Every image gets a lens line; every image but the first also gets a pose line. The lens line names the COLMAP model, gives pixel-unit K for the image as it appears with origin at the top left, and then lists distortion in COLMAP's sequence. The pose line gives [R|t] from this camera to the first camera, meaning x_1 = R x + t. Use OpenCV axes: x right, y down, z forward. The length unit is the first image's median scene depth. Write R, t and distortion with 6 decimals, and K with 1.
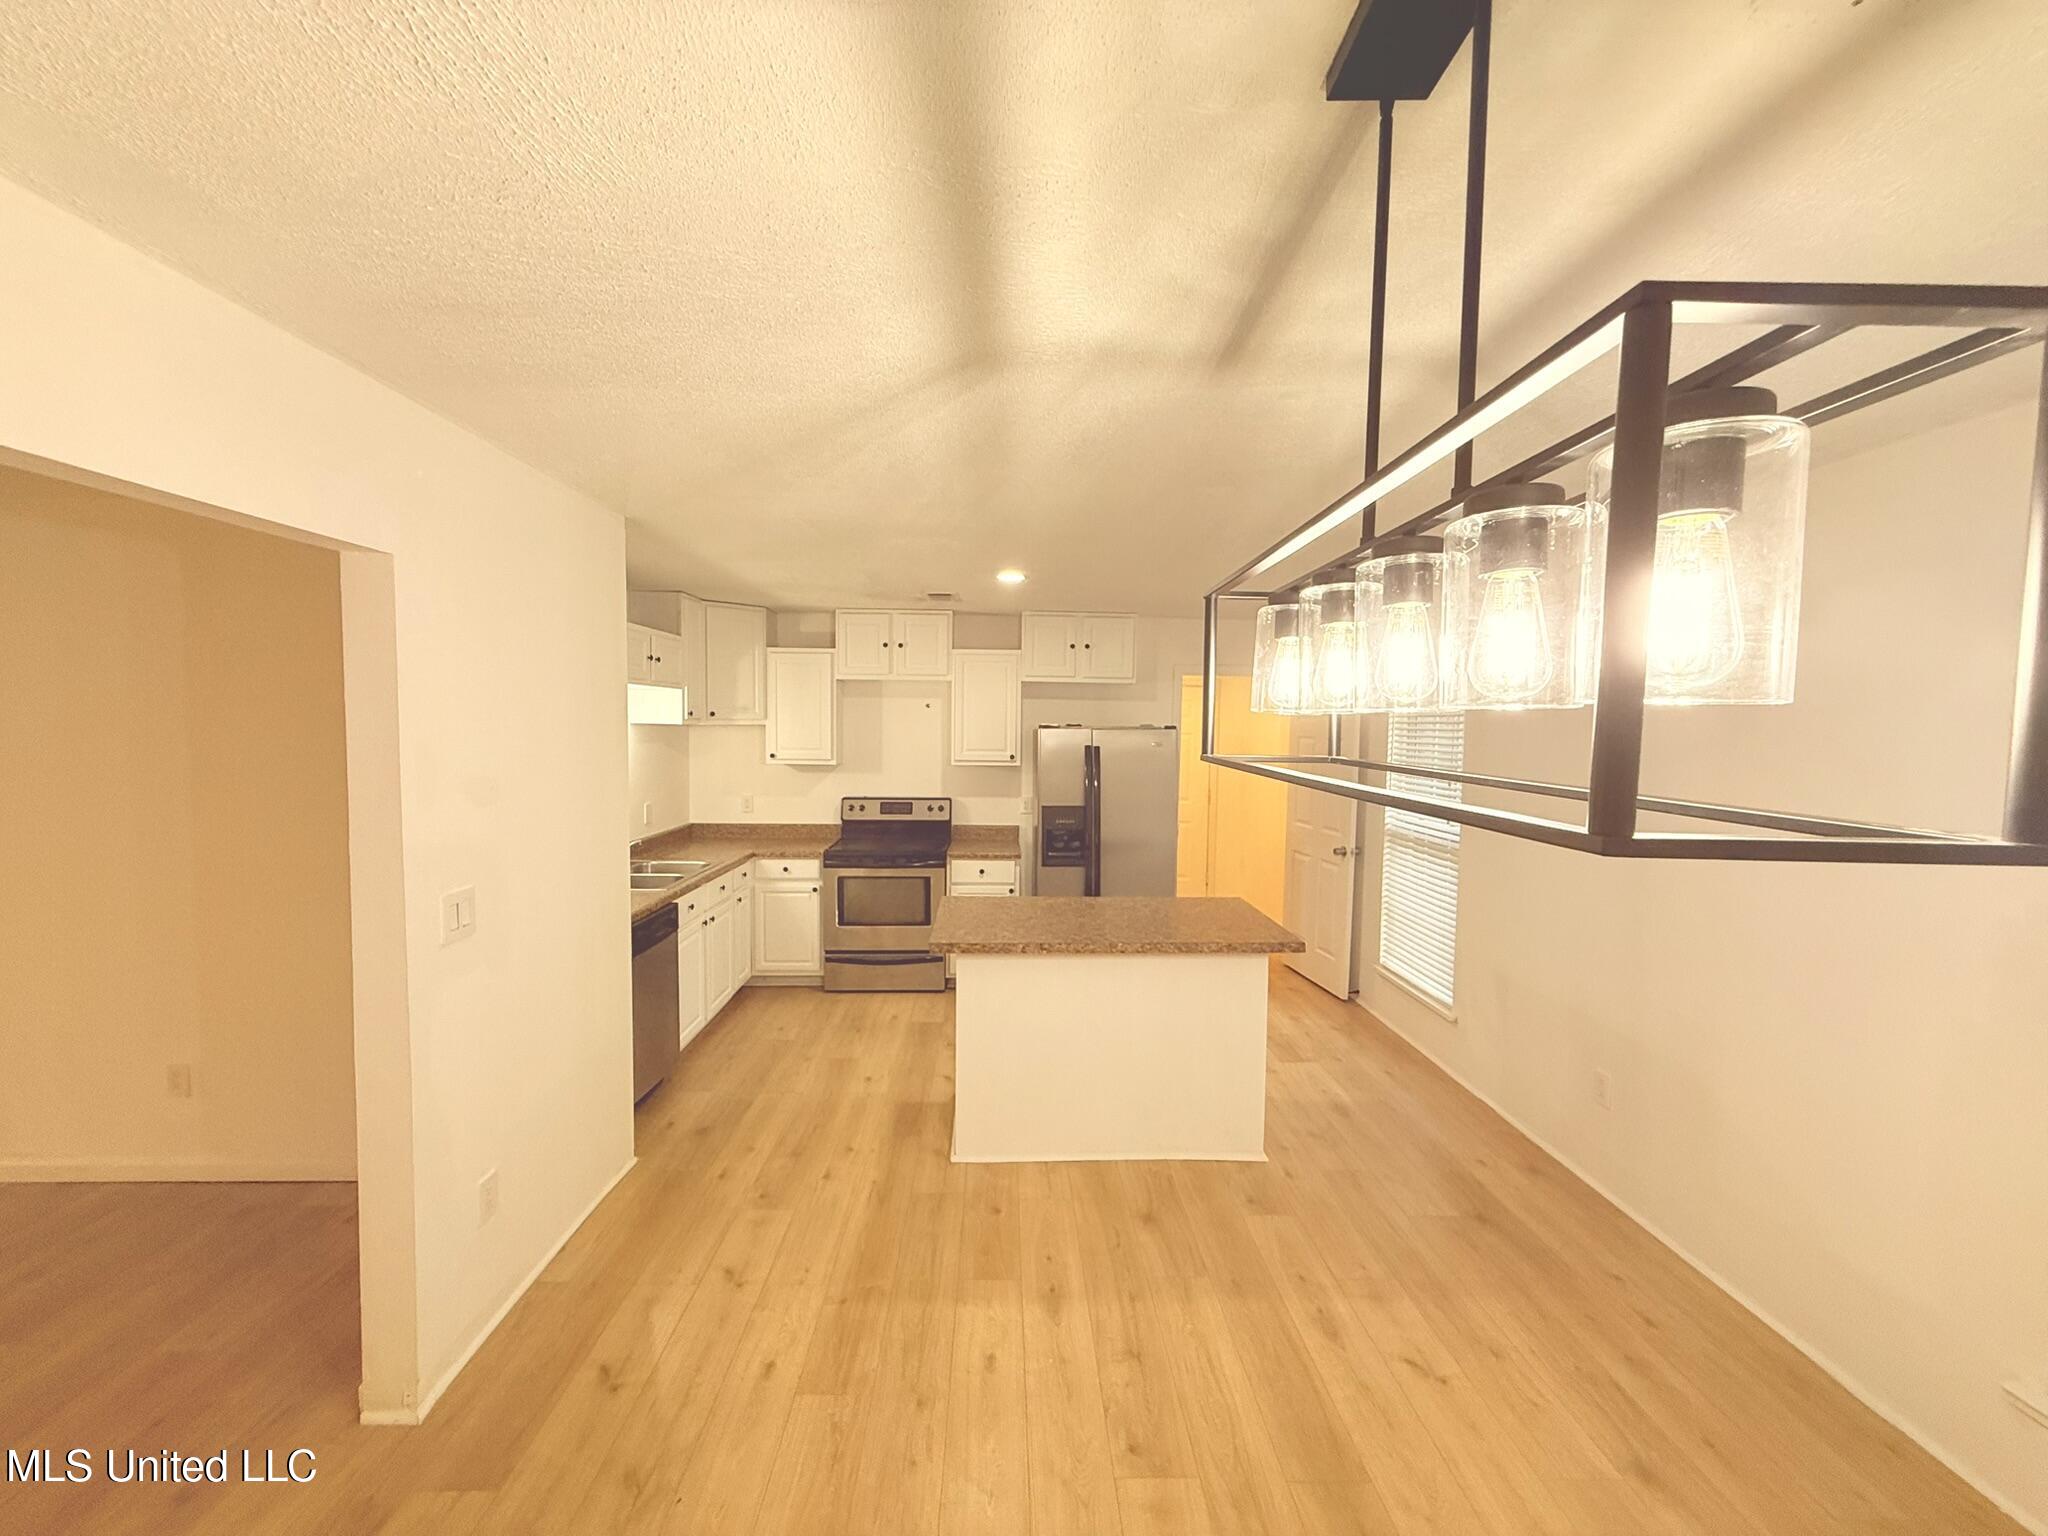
lens RADIAL K [[821.4, 0, 1024.7], [0, 821.4, 772.8], [0, 0, 1]] dist [0.002159, -0.000066]
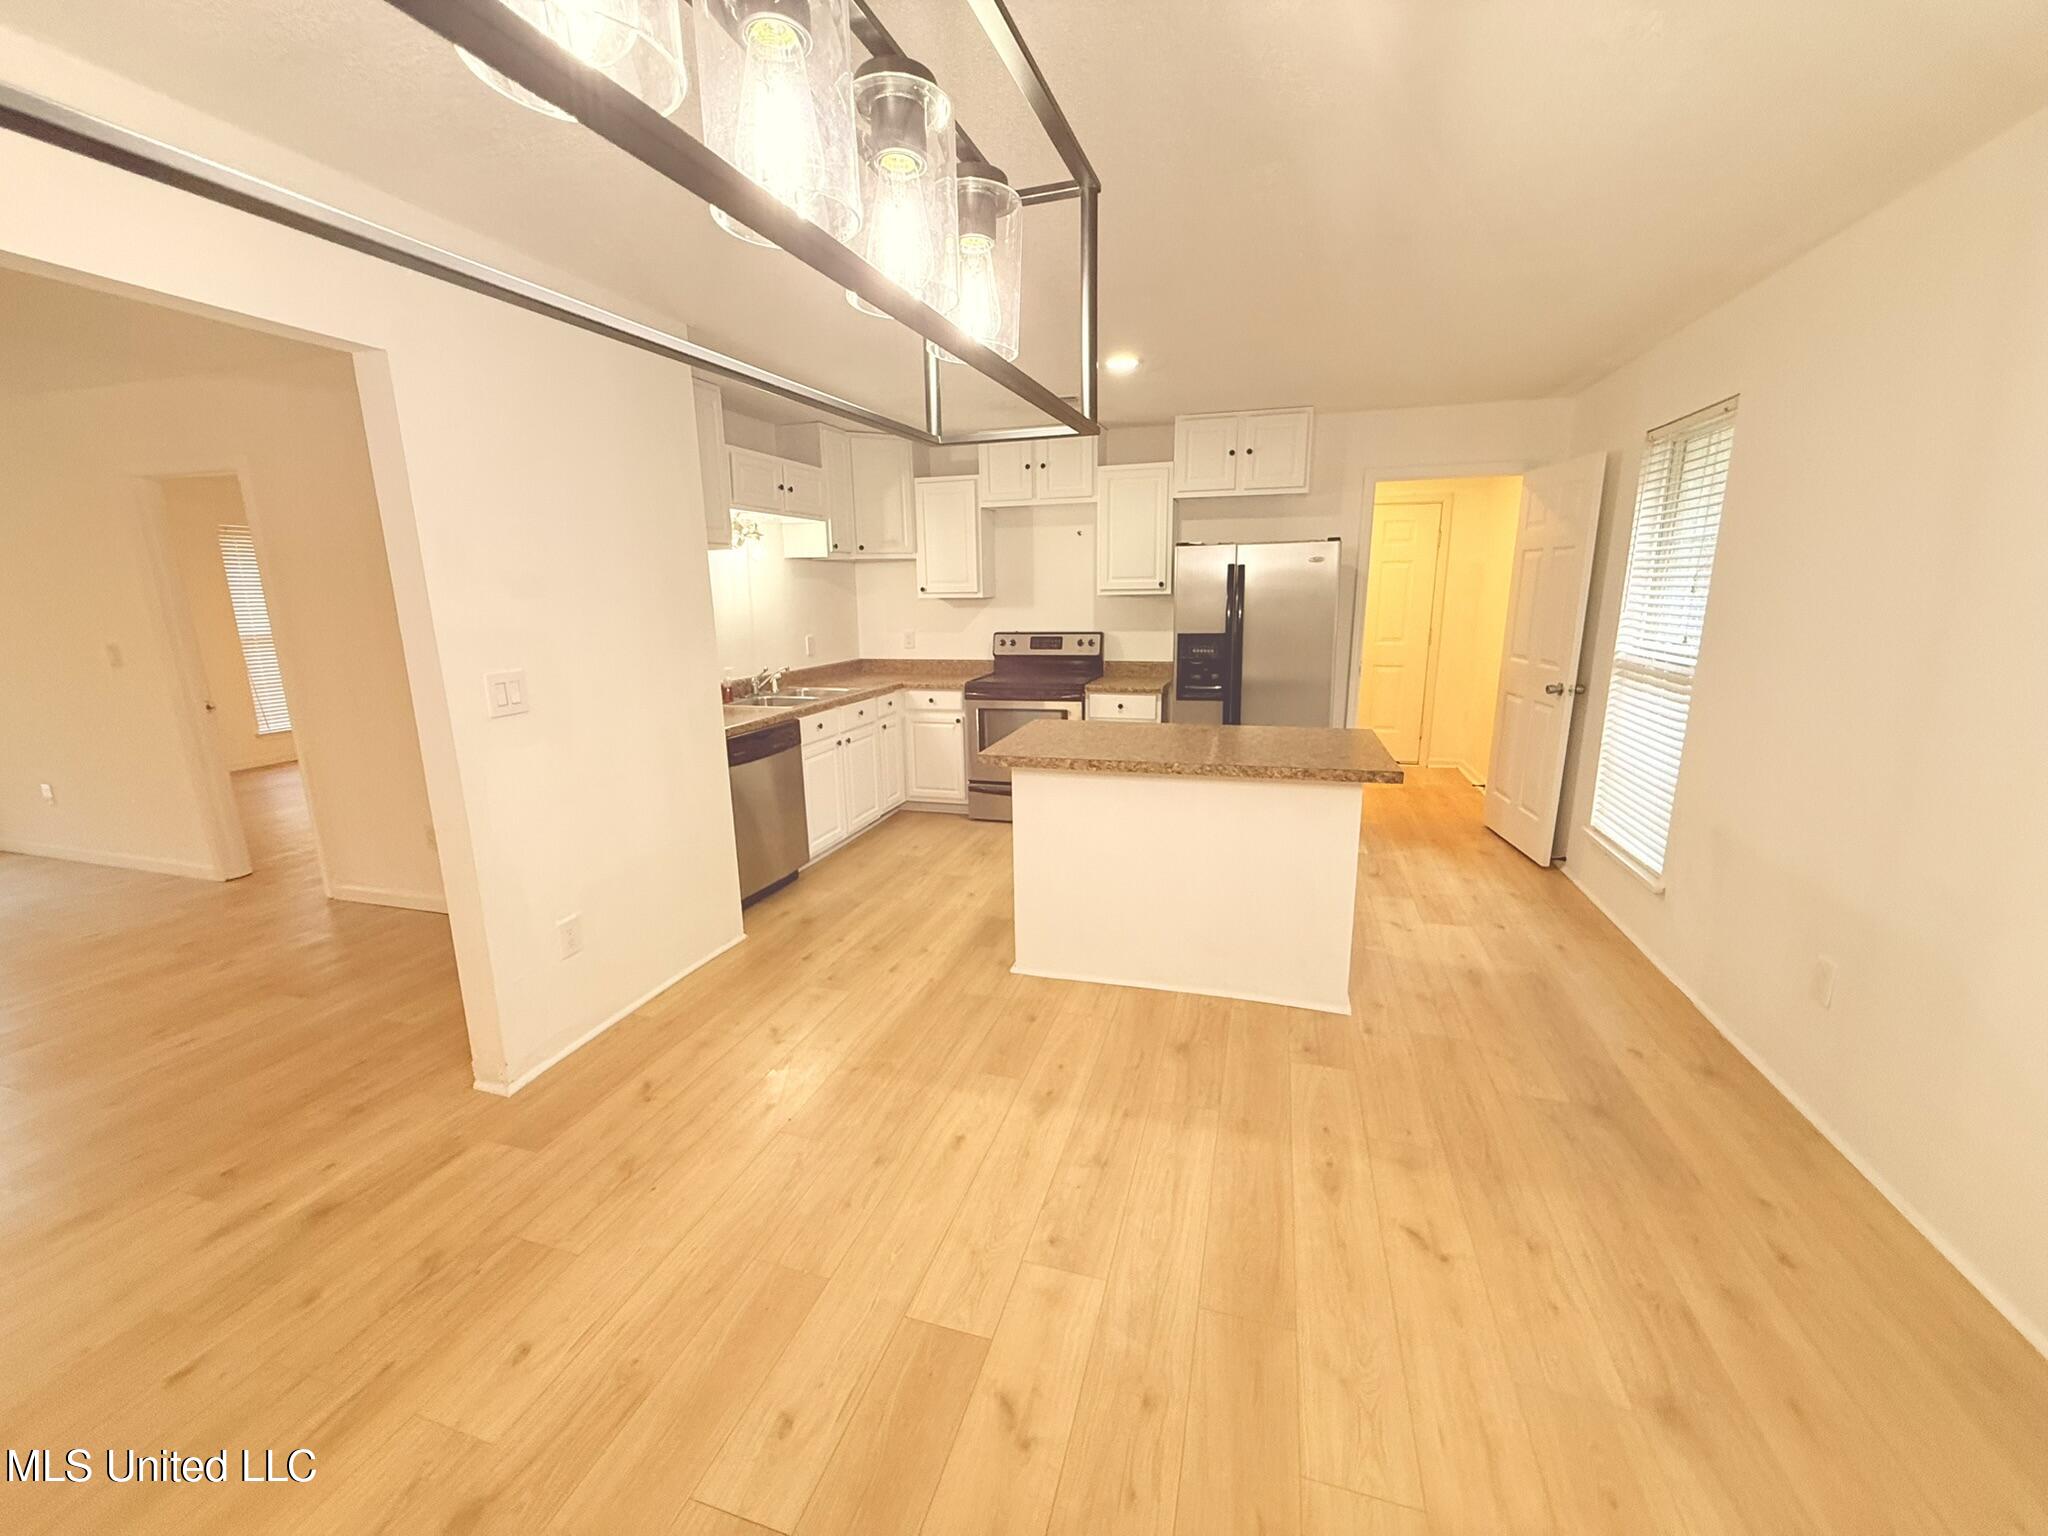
lens RADIAL K [[821.4, 0, 1023.2], [0, 821.4, 774.9], [0, 0, 1]] dist [0.002159, -0.000066]
pose [[0.947813, 0.043901, -0.315790, 0.235818], [0.008244, 0.986769, 0.161923, 0.070324], [0.318720, -0.156076, 0.934911, 0.097603]]
